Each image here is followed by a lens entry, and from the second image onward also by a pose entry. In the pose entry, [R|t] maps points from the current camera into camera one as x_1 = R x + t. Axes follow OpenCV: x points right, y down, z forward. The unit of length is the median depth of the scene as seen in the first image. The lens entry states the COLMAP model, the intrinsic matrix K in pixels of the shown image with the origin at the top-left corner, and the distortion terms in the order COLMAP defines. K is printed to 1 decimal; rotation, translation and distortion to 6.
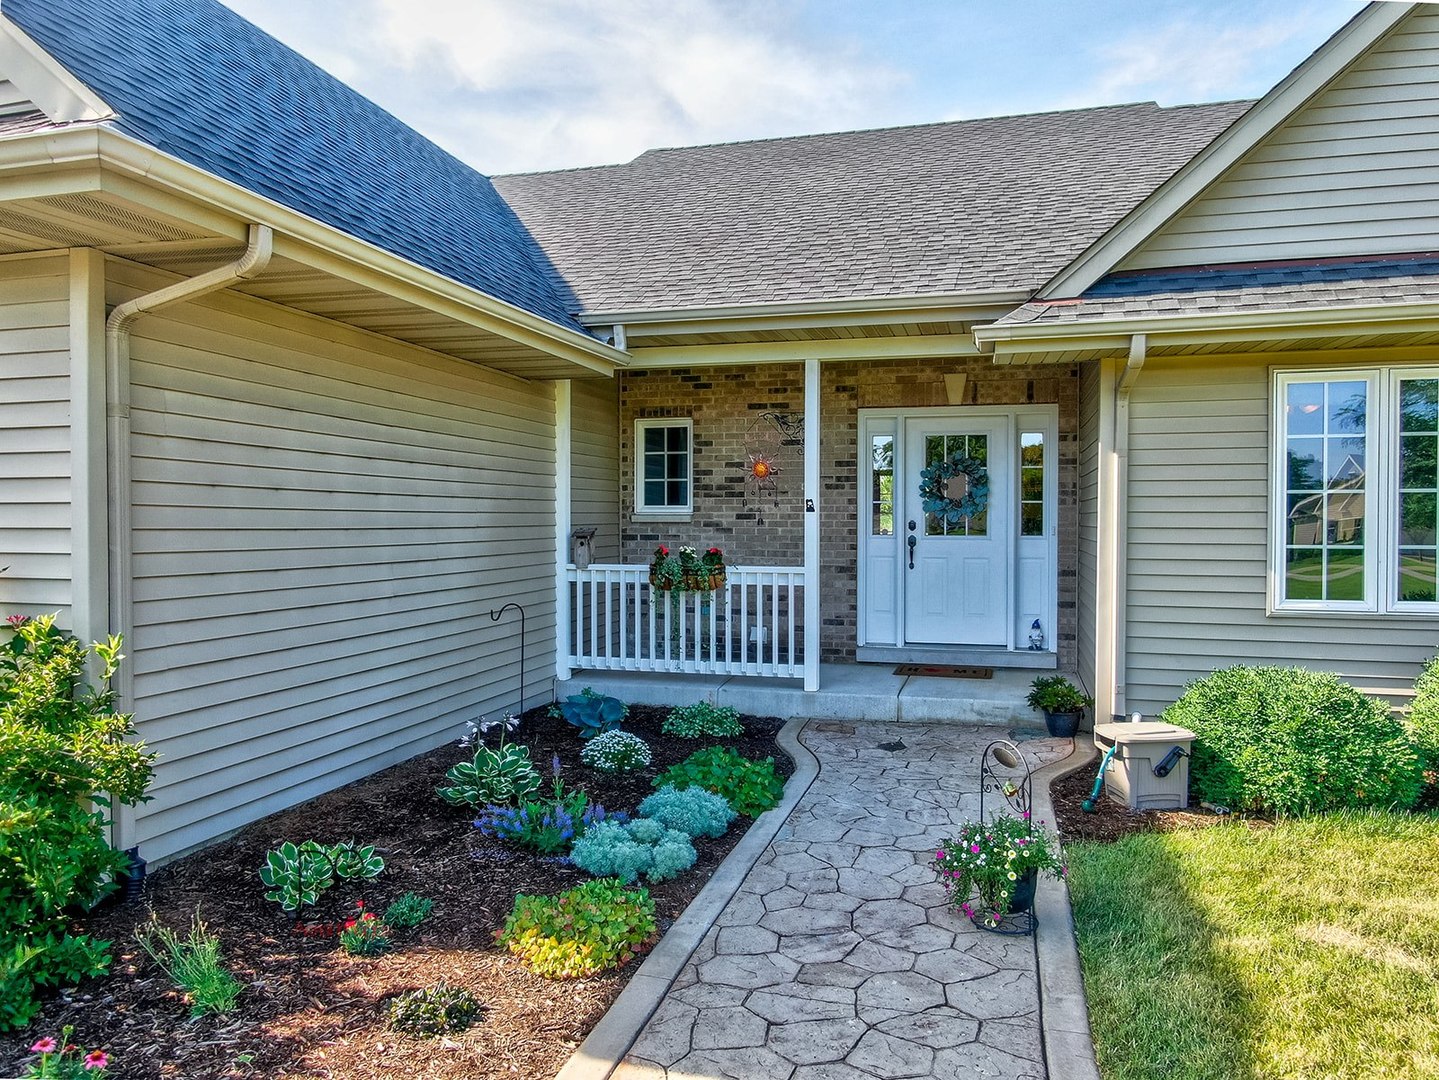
lens RADIAL K [[1037.5, 0, 719.5], [0, 1037.5, 540.0], [0, 0, 1]] dist [-0.010014, 0.024757]
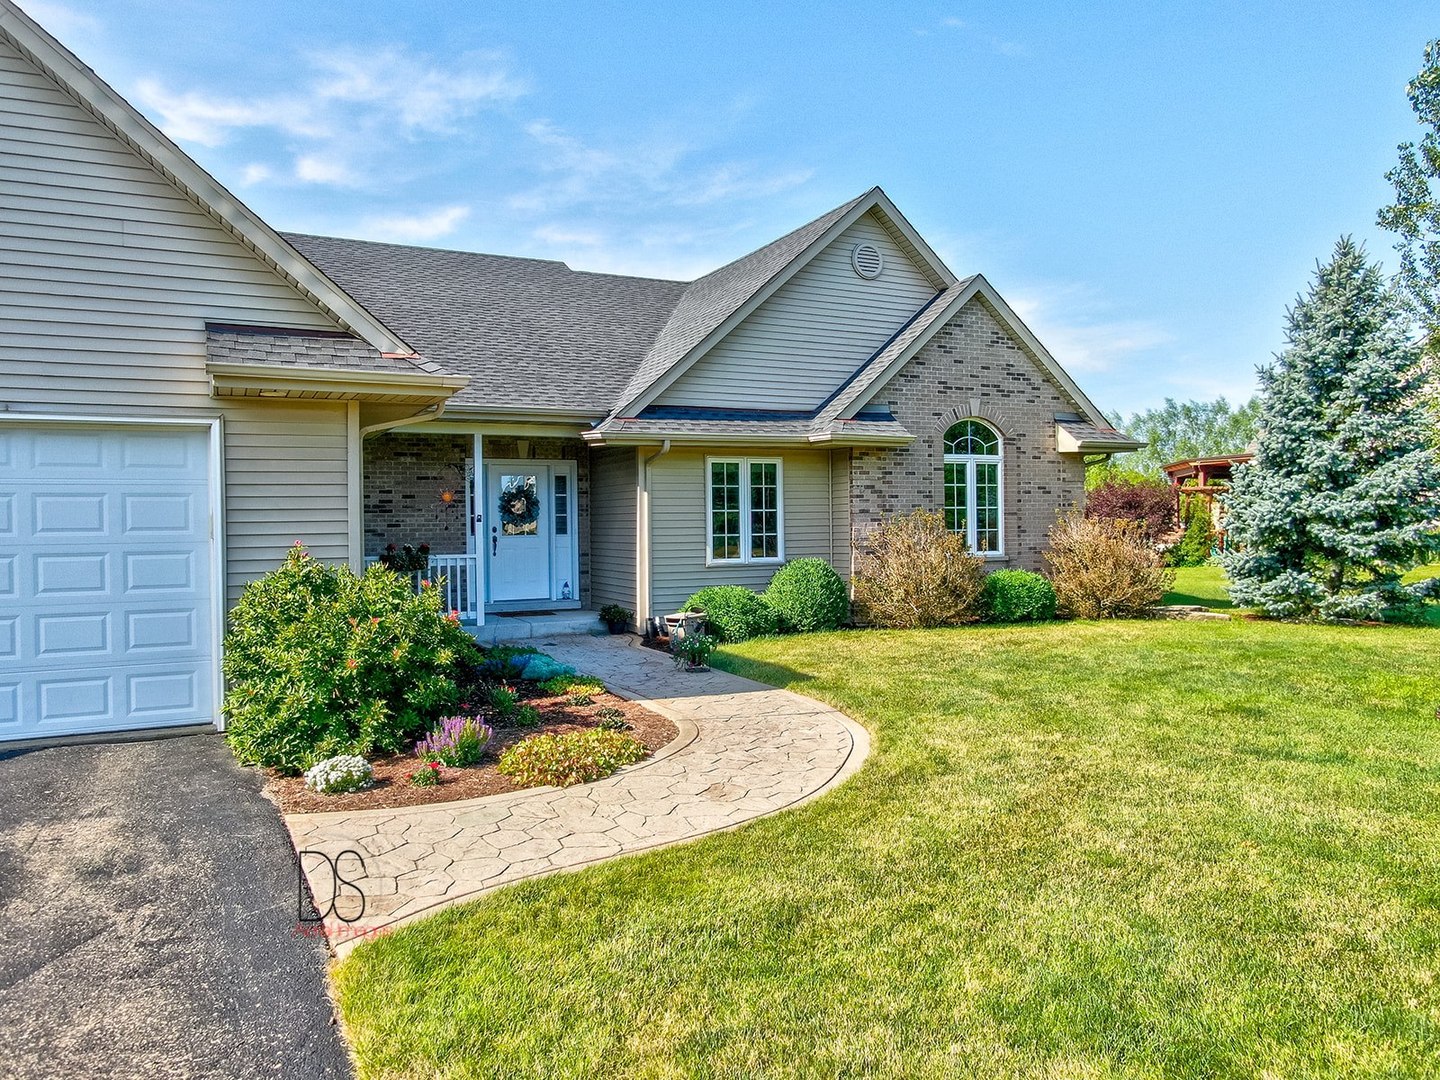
lens RADIAL K [[1038.2, 0, 720.0], [0, 1038.2, 540.0], [0, 0, 1]] dist [-0.010014, 0.024757]
pose [[0.753585, -0.022443, 0.656967, -0.710749], [0.026720, 0.999637, 0.003500, 0.007117], [-0.656807, 0.014916, 0.753911, -0.540832]]
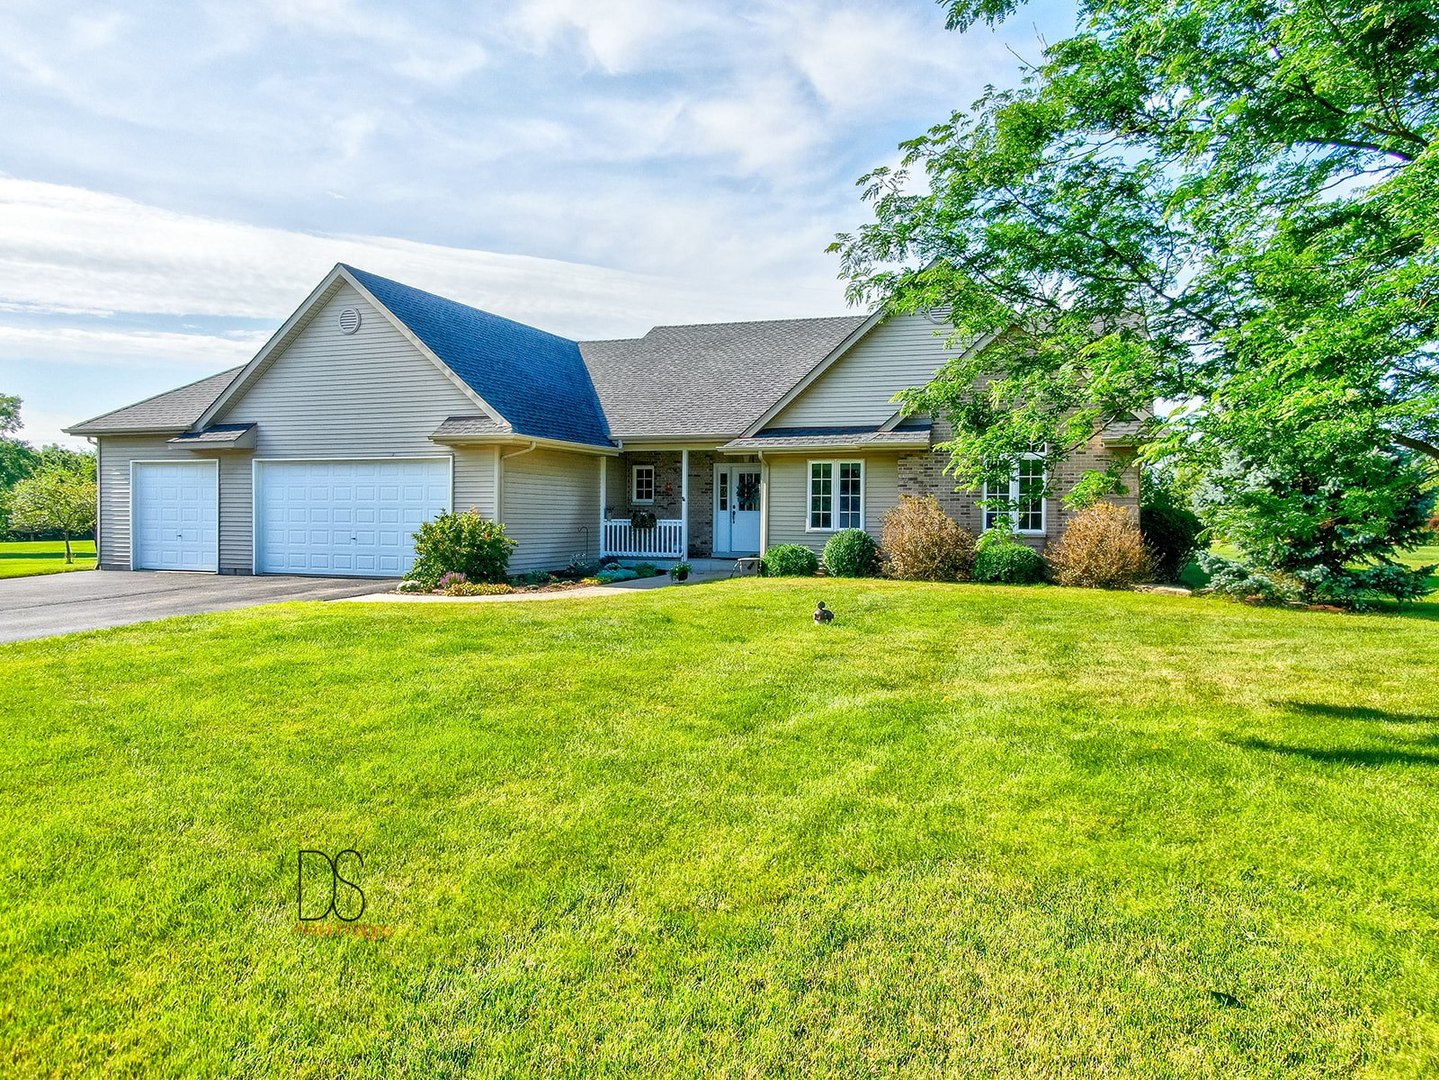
lens RADIAL K [[1037.5, 0, 719.5], [0, 1037.5, 540.0], [0, 0, 1]] dist [-0.010014, 0.024757]
pose [[0.996869, 0.007531, -0.078716, 0.405189], [-0.007213, 0.999965, 0.004323, 0.067221], [0.078746, -0.003742, 0.996888, -1.872924]]
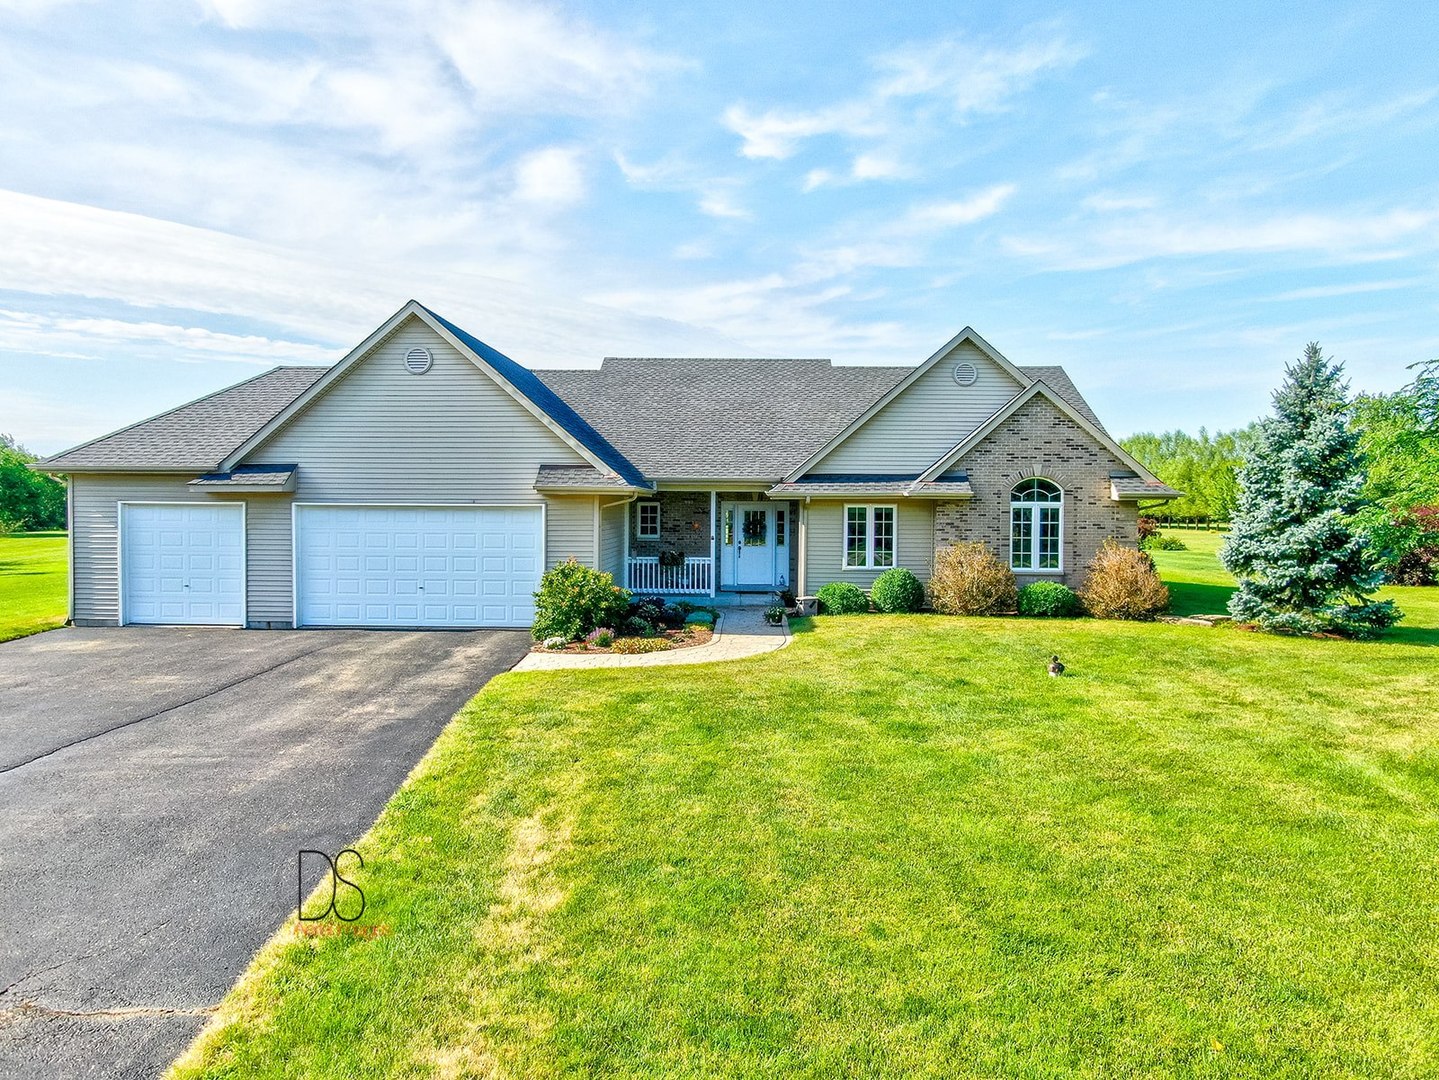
lens RADIAL K [[1020.2, 0, 719.5], [0, 1020.2, 540.0], [0, 0, 1]] dist [0.000074, 0.002715]
pose [[0.972358, -0.003061, 0.233475, -0.579524], [-0.000001, 0.999914, 0.013116, -0.064188], [-0.233495, -0.012754, 0.972274, -1.892479]]
